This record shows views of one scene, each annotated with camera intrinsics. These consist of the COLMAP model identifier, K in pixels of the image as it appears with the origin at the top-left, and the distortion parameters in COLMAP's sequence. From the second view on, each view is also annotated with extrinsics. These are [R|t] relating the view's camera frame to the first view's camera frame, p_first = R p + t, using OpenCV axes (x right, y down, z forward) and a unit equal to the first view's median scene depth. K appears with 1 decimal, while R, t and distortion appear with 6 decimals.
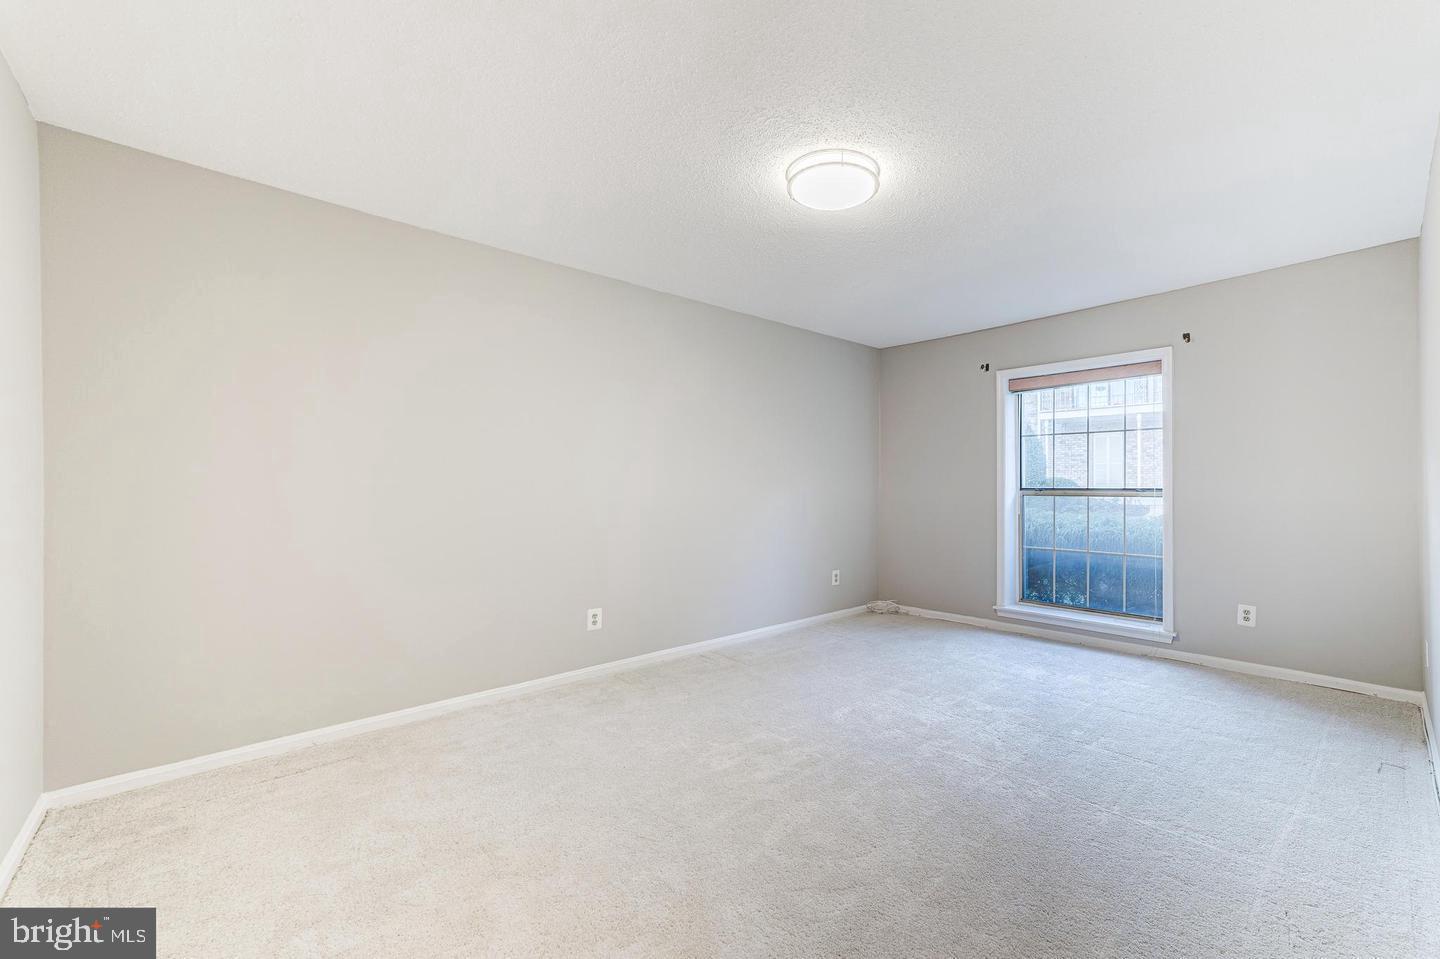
lens RADIAL K [[553.1, 0, 720.0], [0, 553.1, 479.5], [0, 0, 1]] dist [-0.009265, 0.006398]
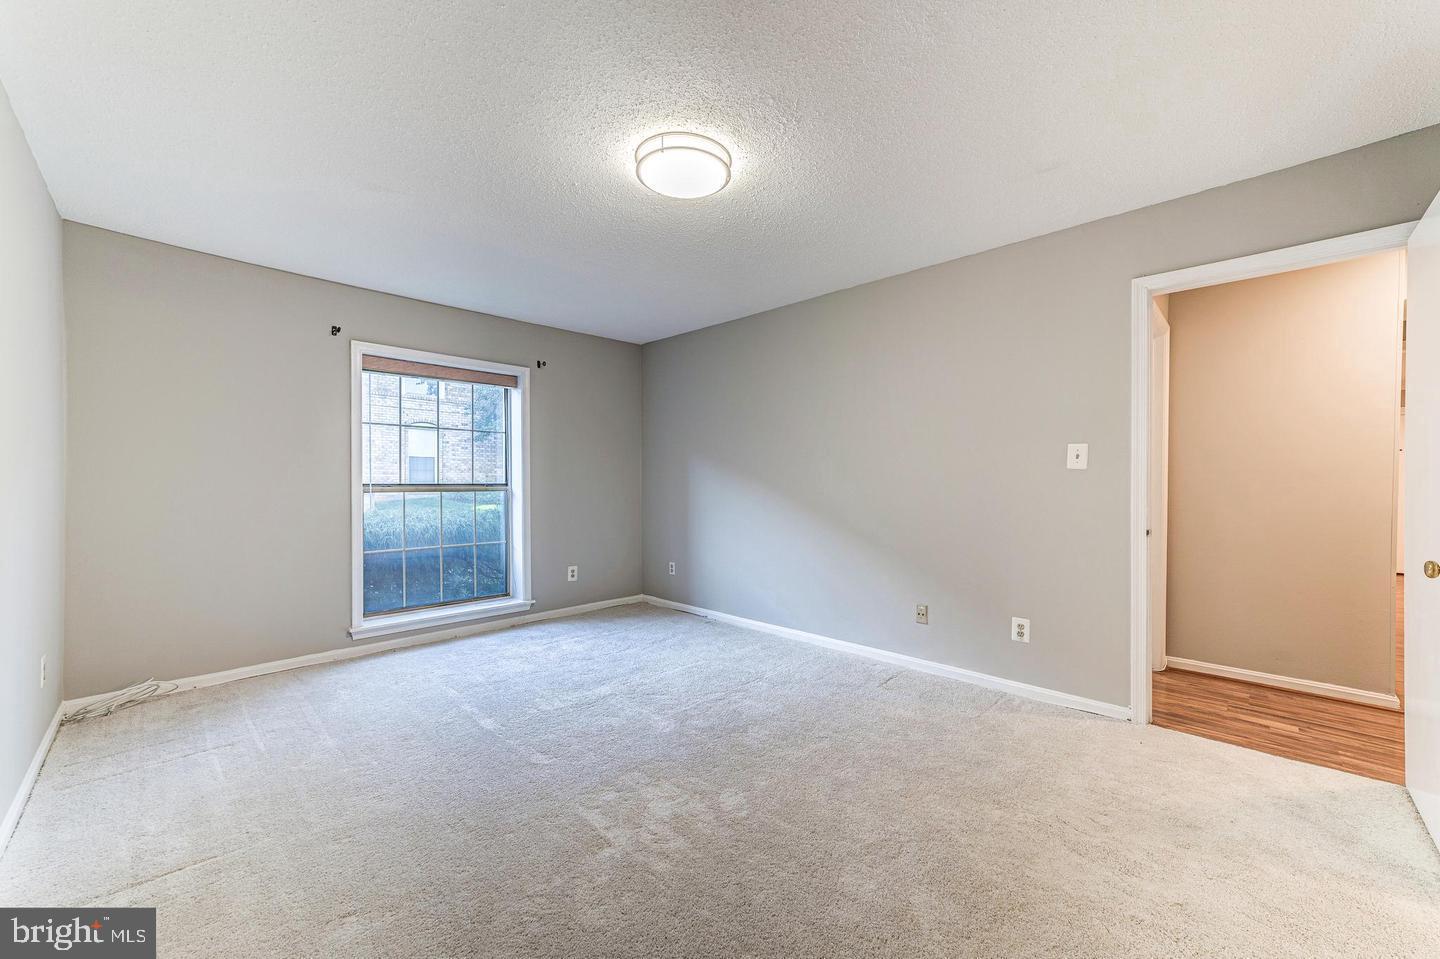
lens RADIAL K [[553.1, 0, 720.0], [0, 553.1, 479.5], [0, 0, 1]] dist [-0.009265, 0.006398]
pose [[-0.044276, 0.010554, 0.998964, -0.383364], [-0.004466, 0.999932, -0.010762, 0.018042], [-0.999009, -0.004938, -0.044226, 0.560789]]
